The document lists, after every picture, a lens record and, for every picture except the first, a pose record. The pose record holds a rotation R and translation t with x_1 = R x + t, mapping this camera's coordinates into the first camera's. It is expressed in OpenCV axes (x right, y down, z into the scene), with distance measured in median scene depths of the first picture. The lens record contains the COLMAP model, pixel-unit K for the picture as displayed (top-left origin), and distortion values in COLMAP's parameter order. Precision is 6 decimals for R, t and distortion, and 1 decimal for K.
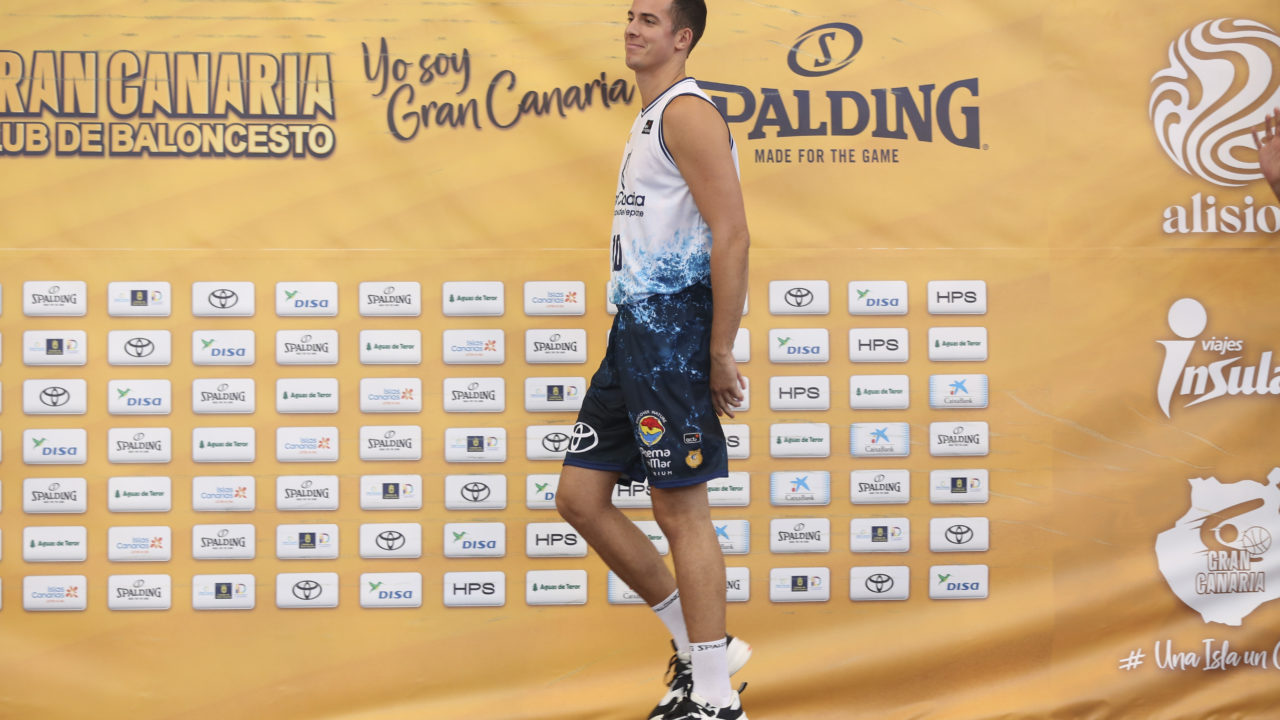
lens RADIAL K [[4286.9, 0, 672.8], [0, 4286.9, 356.4], [0, 0, 1]] dist [0.031133, 0.000000]
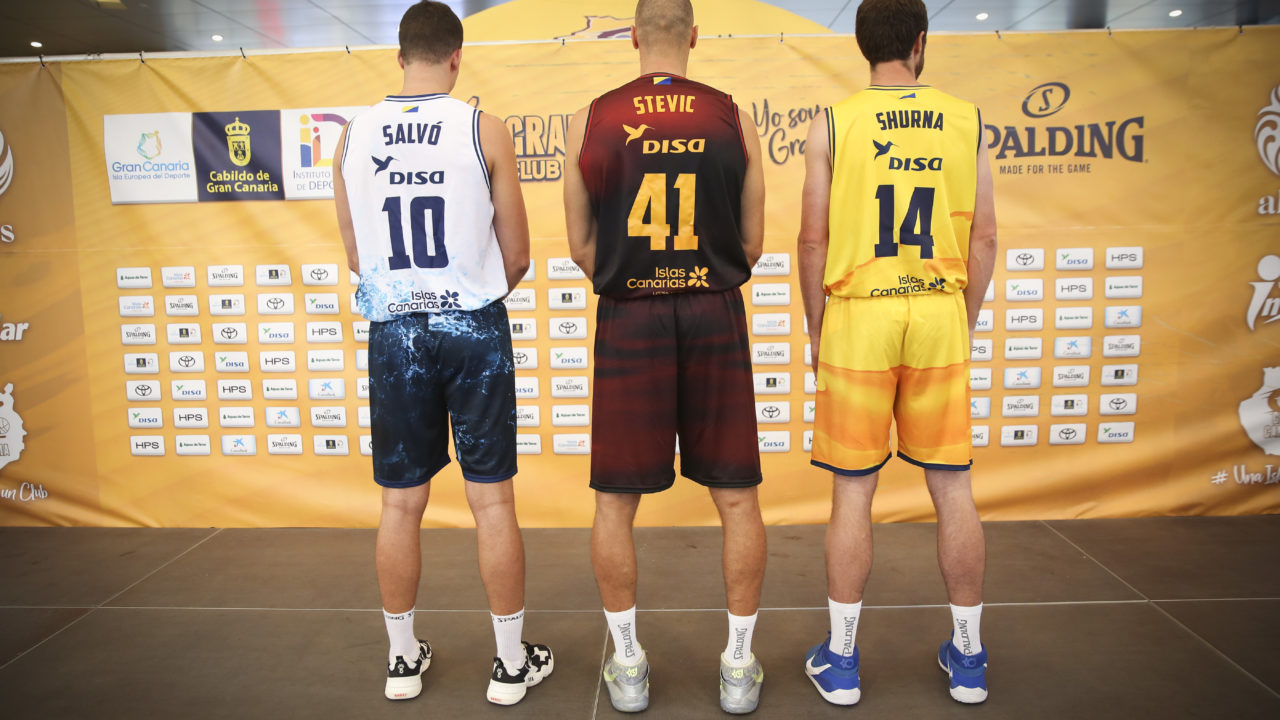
lens RADIAL K [[918.3, 0, 641.3], [0, 918.3, 382.1], [0, 0, 1]] dist [-0.097086, 0.083991]
pose [[0.983598, 0.010273, -0.180081, -0.050440], [0.020876, 0.985184, 0.170225, -0.028965], [0.179162, -0.171192, 0.968811, 0.639139]]
